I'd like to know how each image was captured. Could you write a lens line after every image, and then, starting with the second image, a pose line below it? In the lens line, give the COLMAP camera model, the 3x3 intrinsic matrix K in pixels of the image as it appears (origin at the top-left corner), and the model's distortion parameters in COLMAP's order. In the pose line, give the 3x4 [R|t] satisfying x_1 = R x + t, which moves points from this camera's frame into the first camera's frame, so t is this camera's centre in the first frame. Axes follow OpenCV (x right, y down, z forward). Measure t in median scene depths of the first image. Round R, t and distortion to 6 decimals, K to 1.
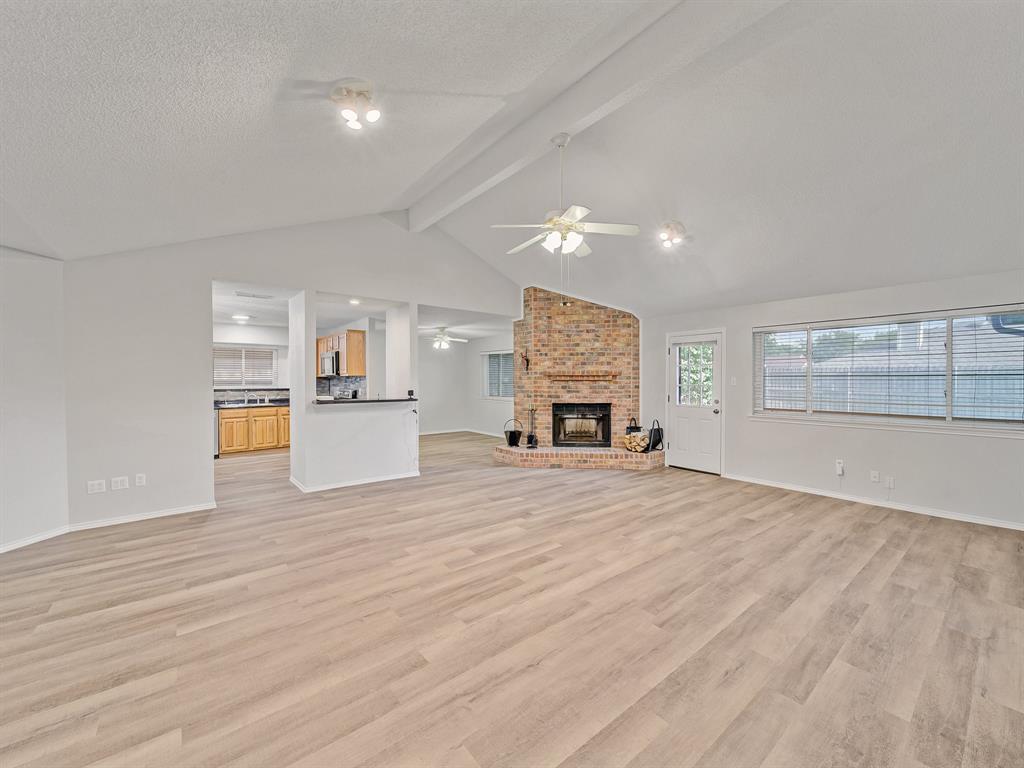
lens RADIAL K [[410.1, 0, 515.1], [0, 410.1, 384.1], [0, 0, 1]] dist [-0.000753, -0.001285]
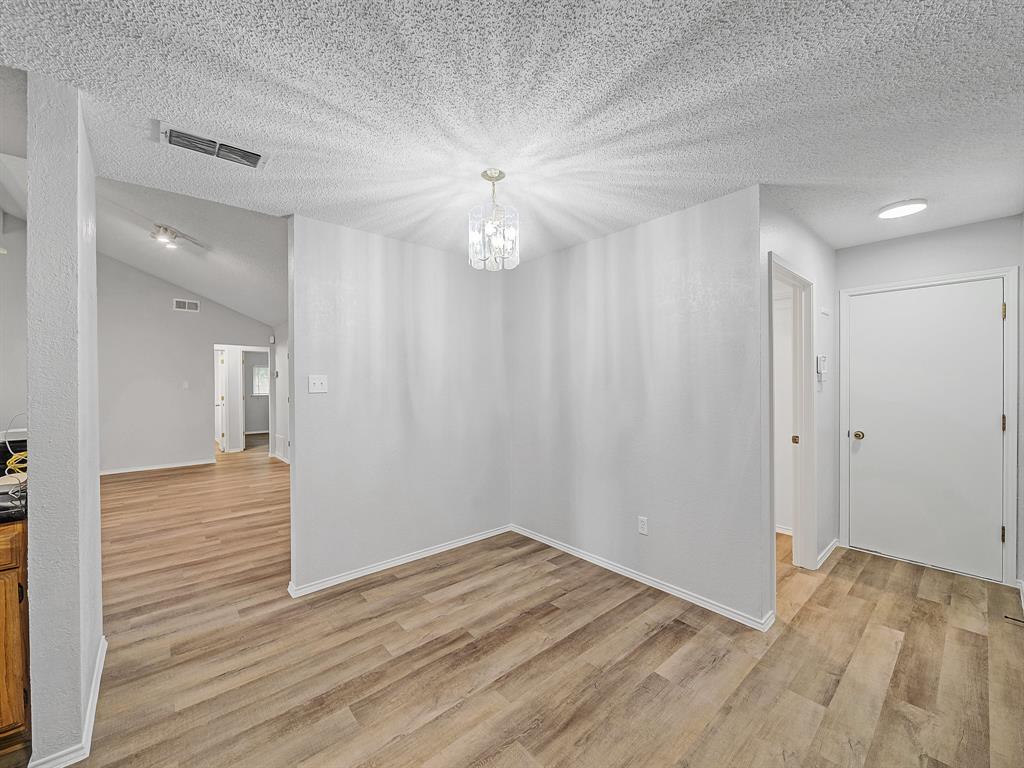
lens RADIAL K [[410.1, 0, 514.2], [0, 410.1, 383.2], [0, 0, 1]] dist [-0.000753, -0.001285]
pose [[-0.999127, 0.012080, -0.039996, -1.039760], [0.011539, 0.999839, 0.013731, -0.014387], [0.040156, 0.013257, -0.999105, 1.613587]]
